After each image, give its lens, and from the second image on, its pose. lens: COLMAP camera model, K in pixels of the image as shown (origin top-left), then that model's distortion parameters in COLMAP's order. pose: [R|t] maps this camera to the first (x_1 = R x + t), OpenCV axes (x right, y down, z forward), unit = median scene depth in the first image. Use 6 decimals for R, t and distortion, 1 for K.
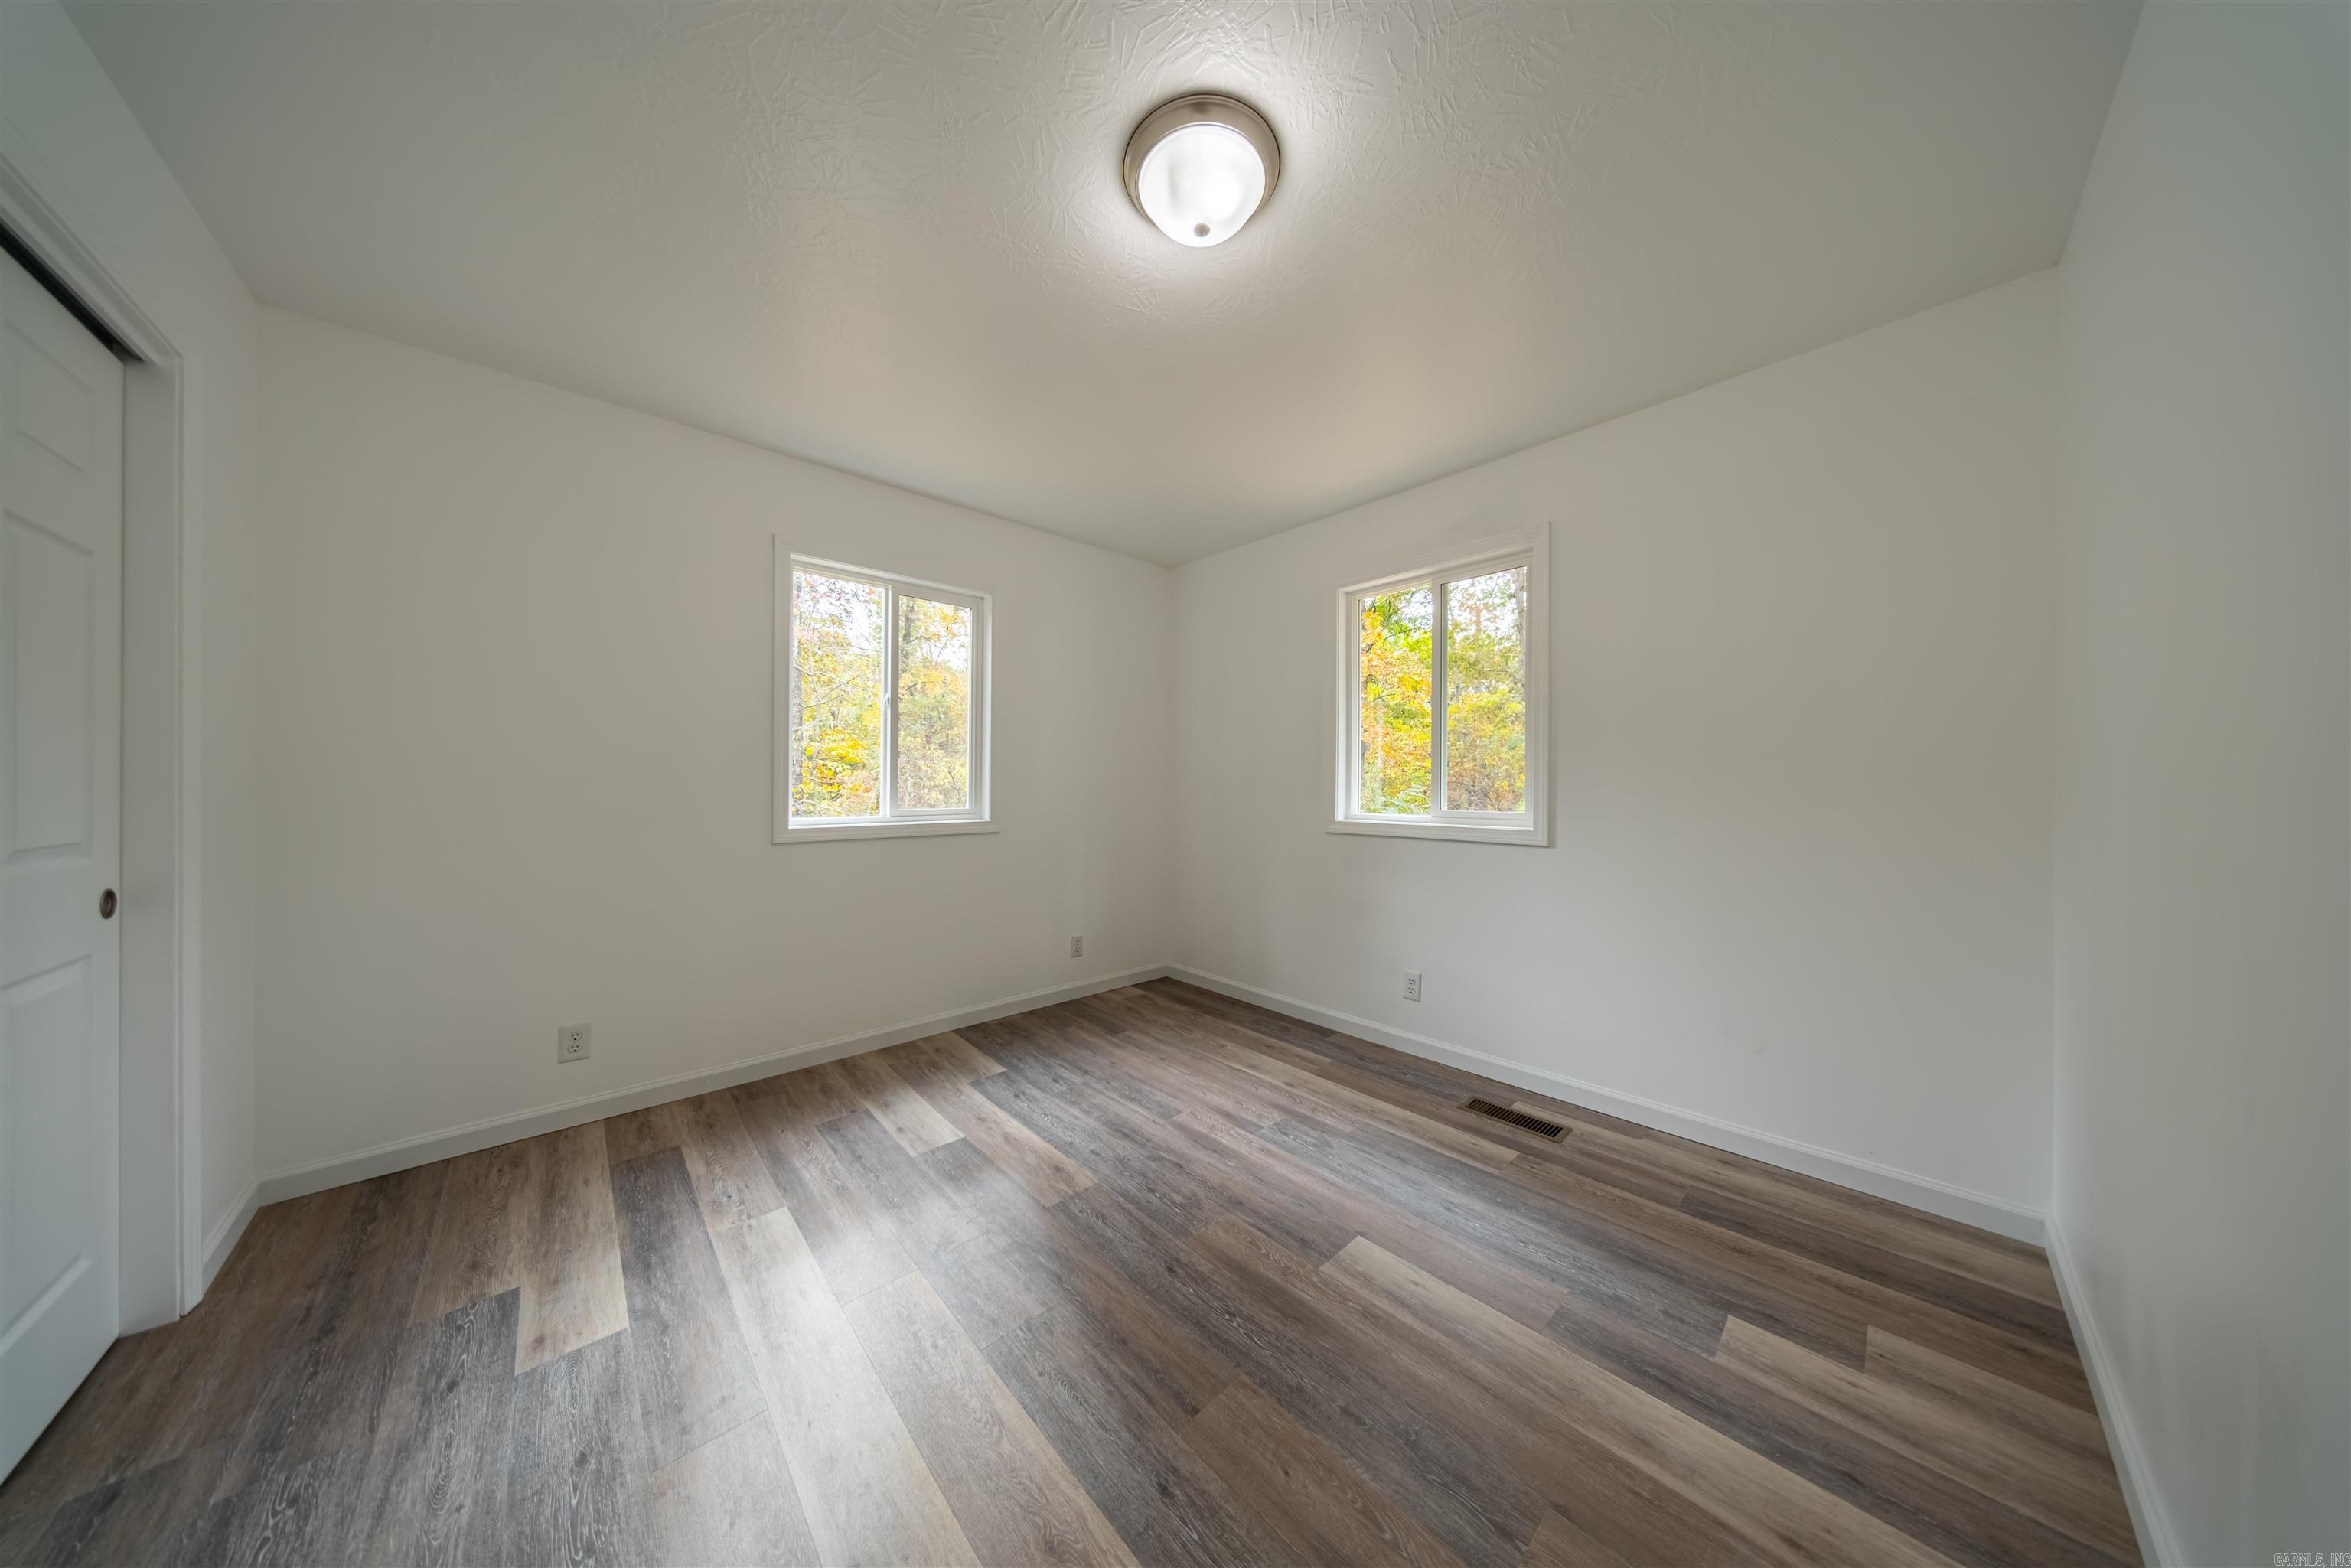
lens RADIAL K [[676.6, 0, 1172.1], [0, 676.6, 785.6], [0, 0, 1]] dist [-0.012548, 0.003525]
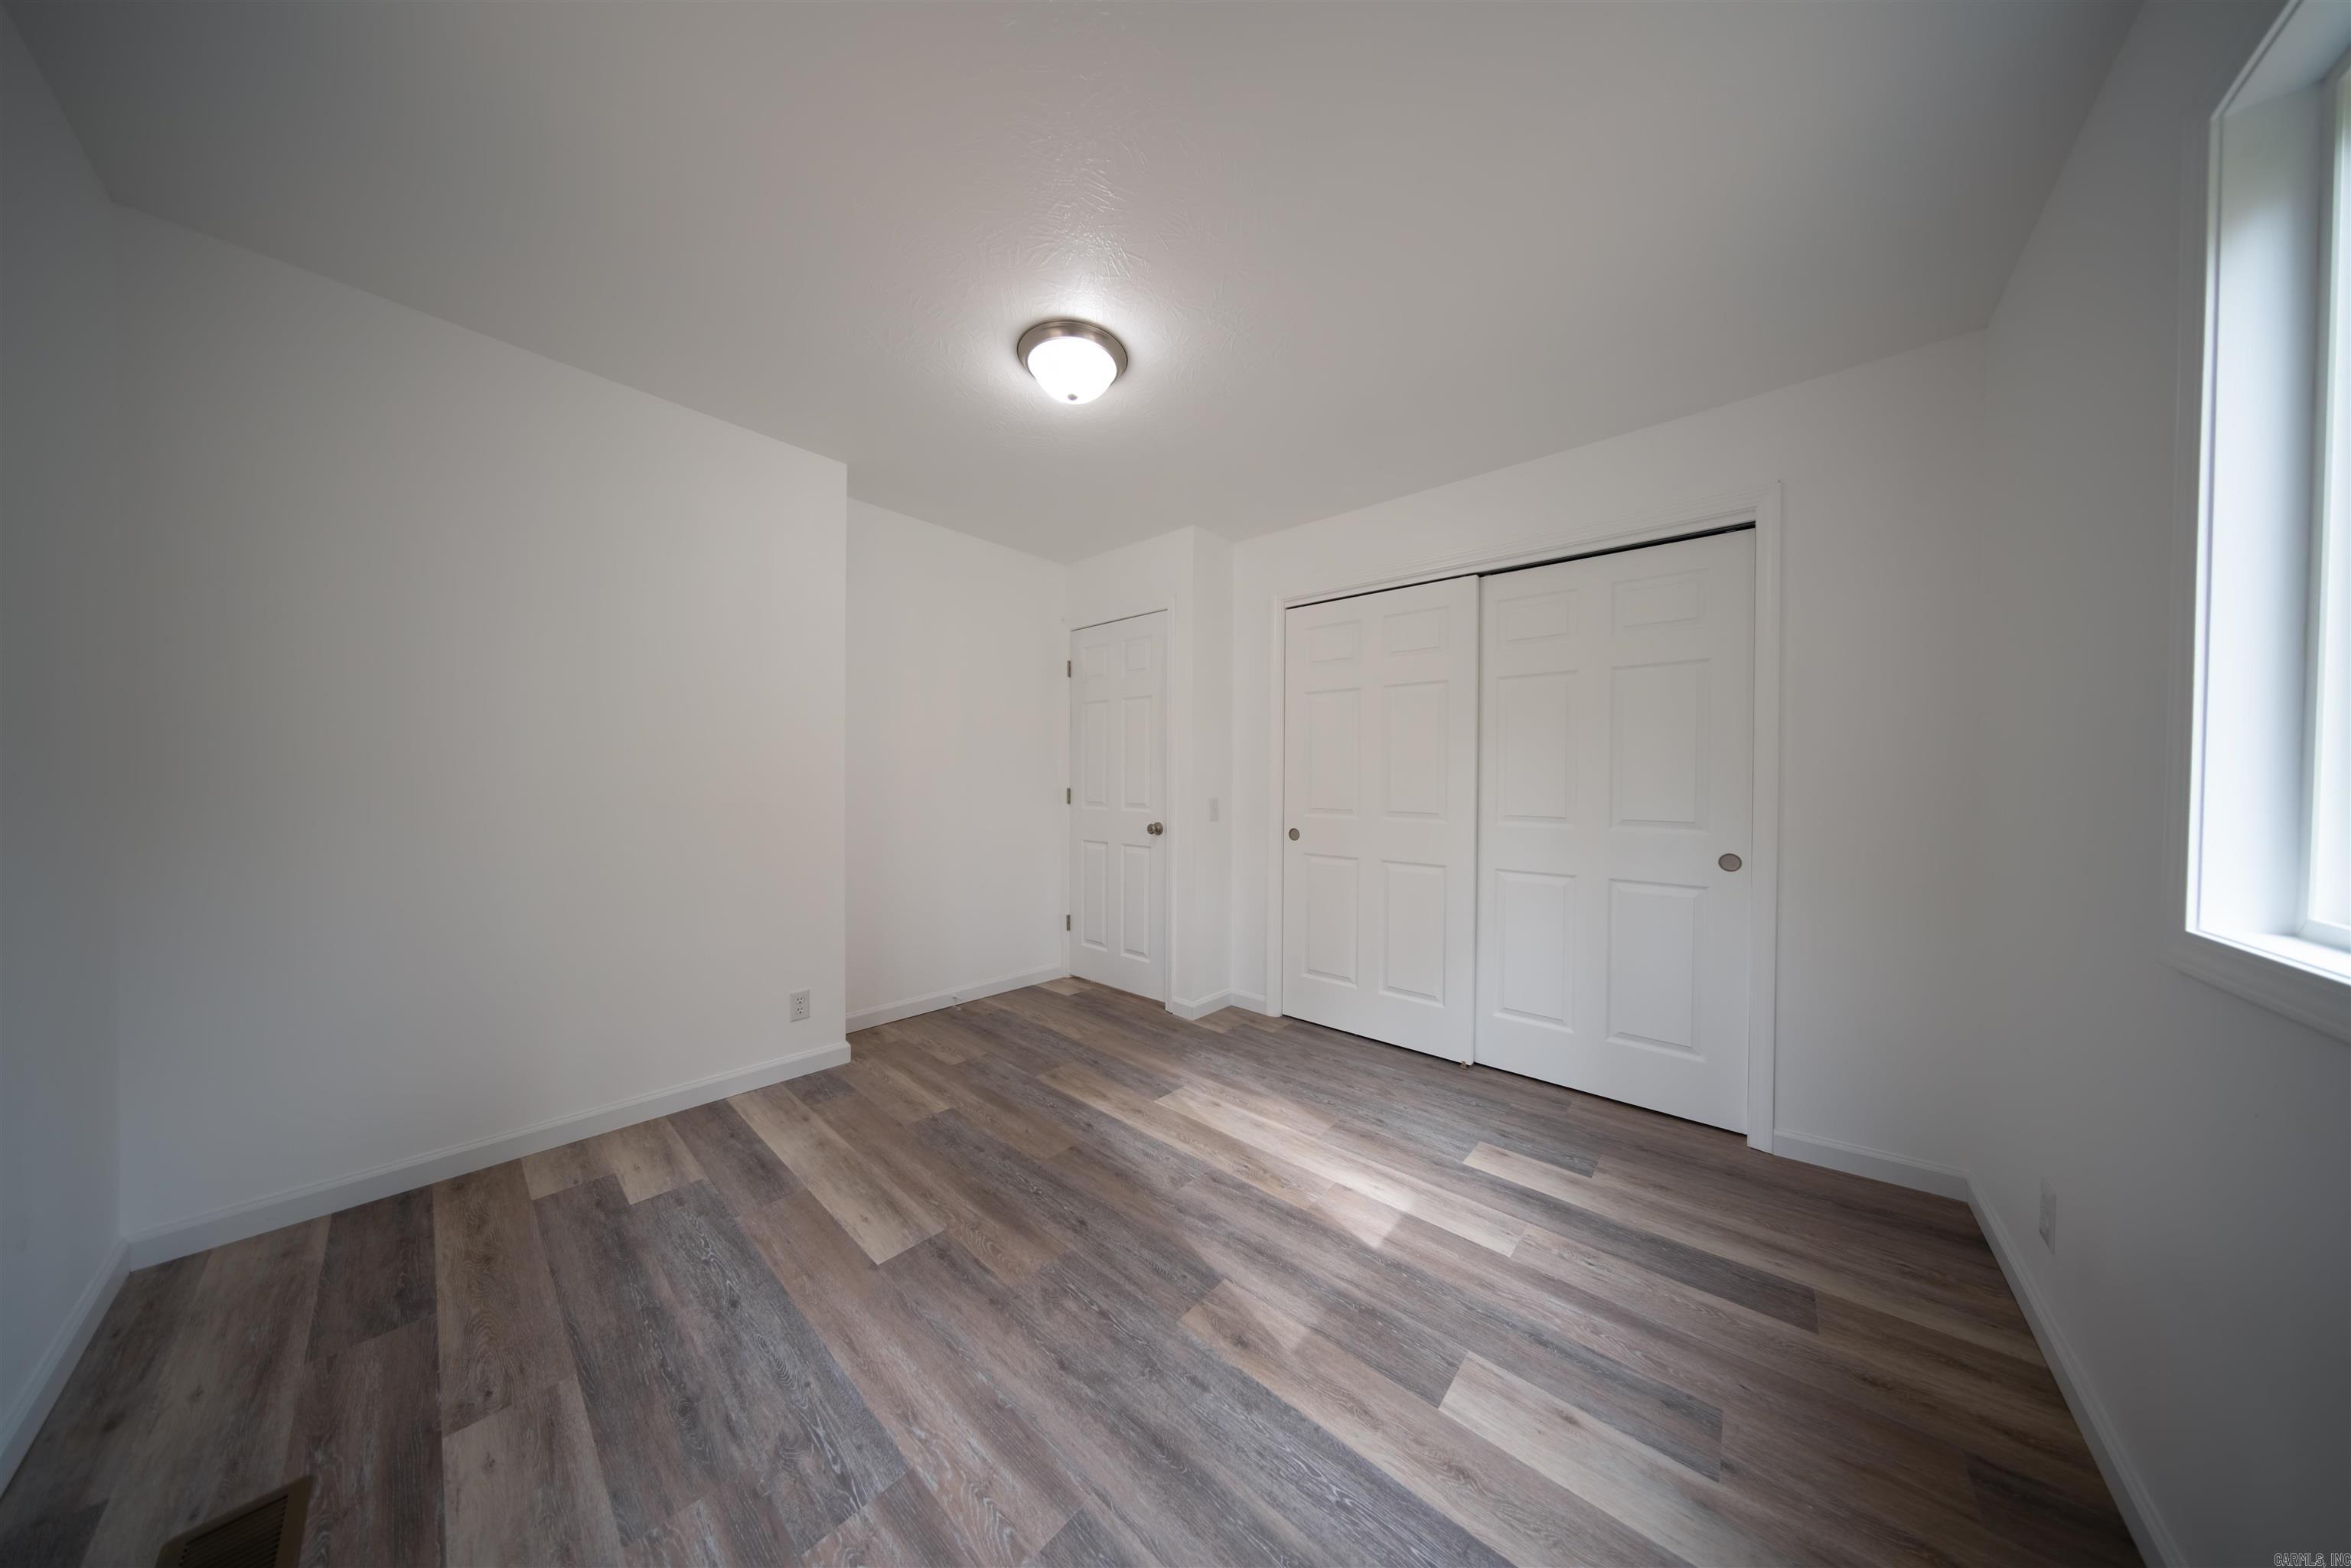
lens RADIAL K [[676.6, 0, 1172.1], [0, 676.6, 785.6], [0, 0, 1]] dist [-0.012548, 0.003525]
pose [[-0.994542, -0.012473, -0.103586, -0.021902], [-0.013693, 0.999845, 0.011072, -0.010754], [0.103431, 0.012430, -0.994559, 1.839300]]
